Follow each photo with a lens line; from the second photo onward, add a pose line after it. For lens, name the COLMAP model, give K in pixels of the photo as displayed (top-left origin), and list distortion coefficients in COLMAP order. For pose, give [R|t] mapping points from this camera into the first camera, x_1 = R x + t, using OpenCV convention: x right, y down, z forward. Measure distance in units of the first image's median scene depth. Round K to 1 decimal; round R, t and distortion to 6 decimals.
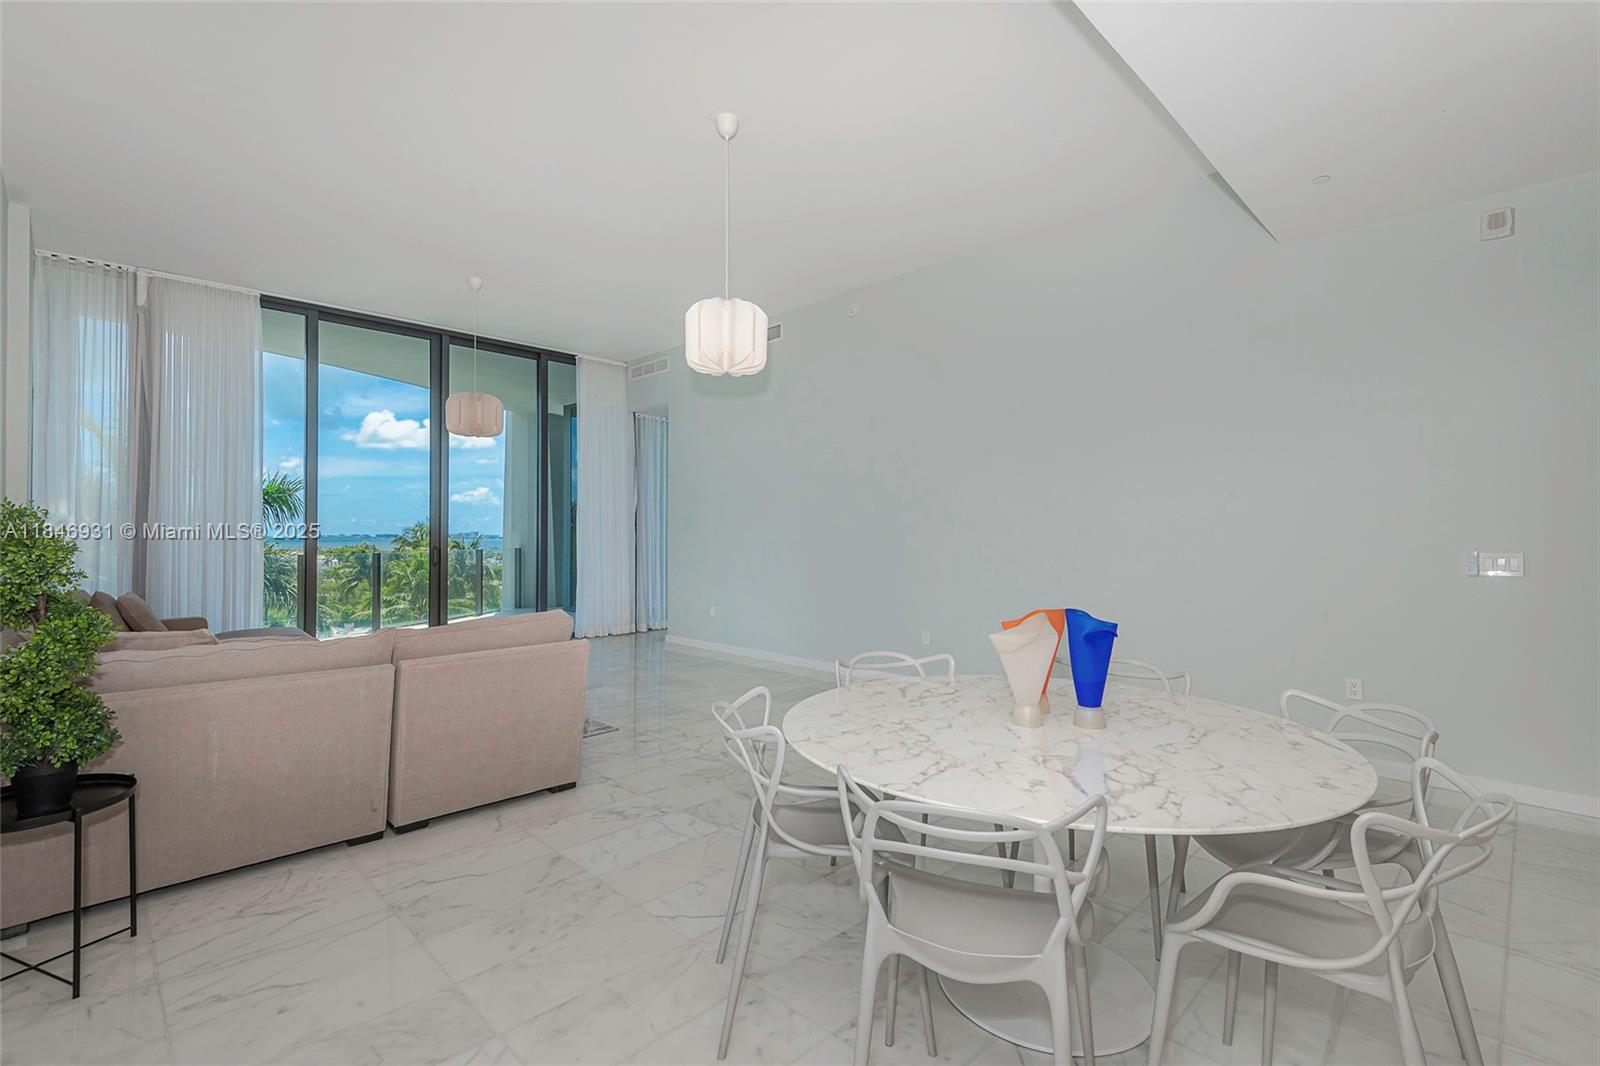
lens RADIAL K [[711.2, 0, 817.6], [0, 711.2, 527.2], [0, 0, 1]] dist [0.005999, 0.001667]
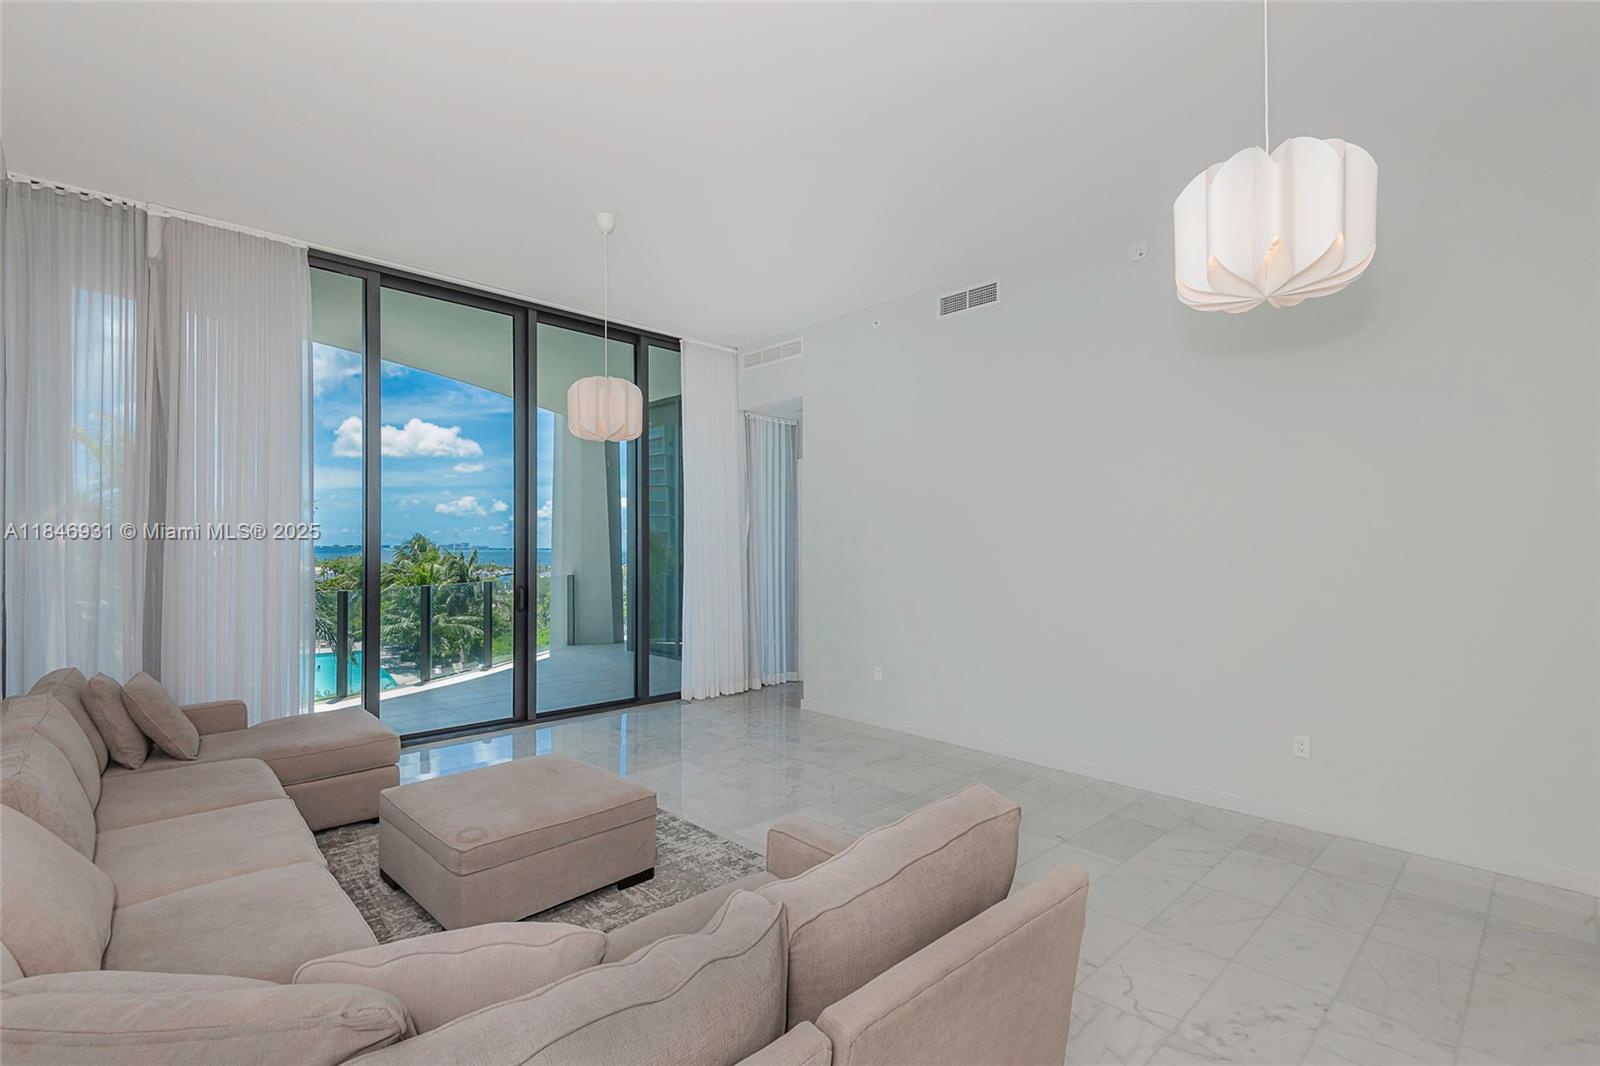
lens RADIAL K [[727.6, 0, 768.8], [0, 727.6, 538.7], [0, 0, 1]] dist [0.014311, -0.002932]
pose [[0.998638, -0.001393, -0.052158, -0.229366], [0.001459, 0.999998, 0.001241, -0.025595], [0.052156, -0.001315, 0.998638, 0.235117]]
